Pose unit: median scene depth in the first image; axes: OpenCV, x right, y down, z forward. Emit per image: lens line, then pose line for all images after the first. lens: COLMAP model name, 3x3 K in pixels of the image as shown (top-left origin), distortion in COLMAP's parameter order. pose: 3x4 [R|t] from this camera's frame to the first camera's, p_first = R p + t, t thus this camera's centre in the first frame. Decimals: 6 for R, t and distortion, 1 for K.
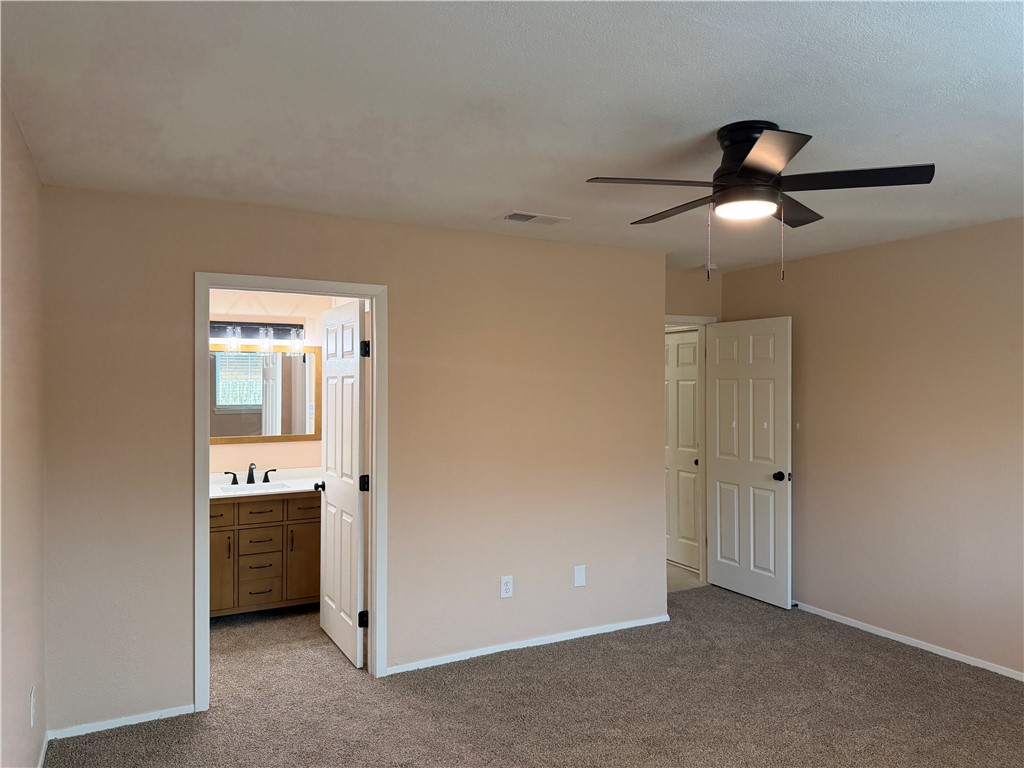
lens RADIAL K [[719.4, 0, 508.9], [0, 719.4, 381.5], [0, 0, 1]] dist [0.036256, -0.043521]
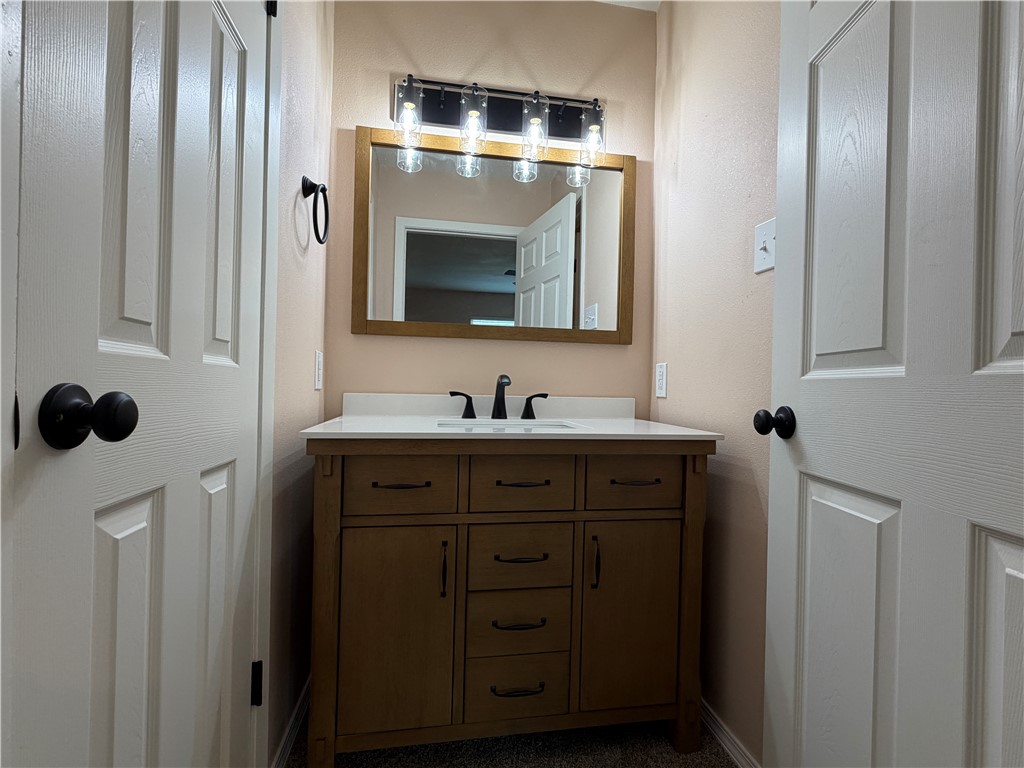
lens RADIAL K [[483.4, 0, 508.6], [0, 483.4, 384.5], [0, 0, 1]] dist [0.000035, 0.000005]
pose [[0.948163, 0.022305, -0.317002, -0.349962], [-0.022025, 0.999747, 0.004467, 0.164234], [0.317021, 0.002747, 0.948414, 0.975393]]
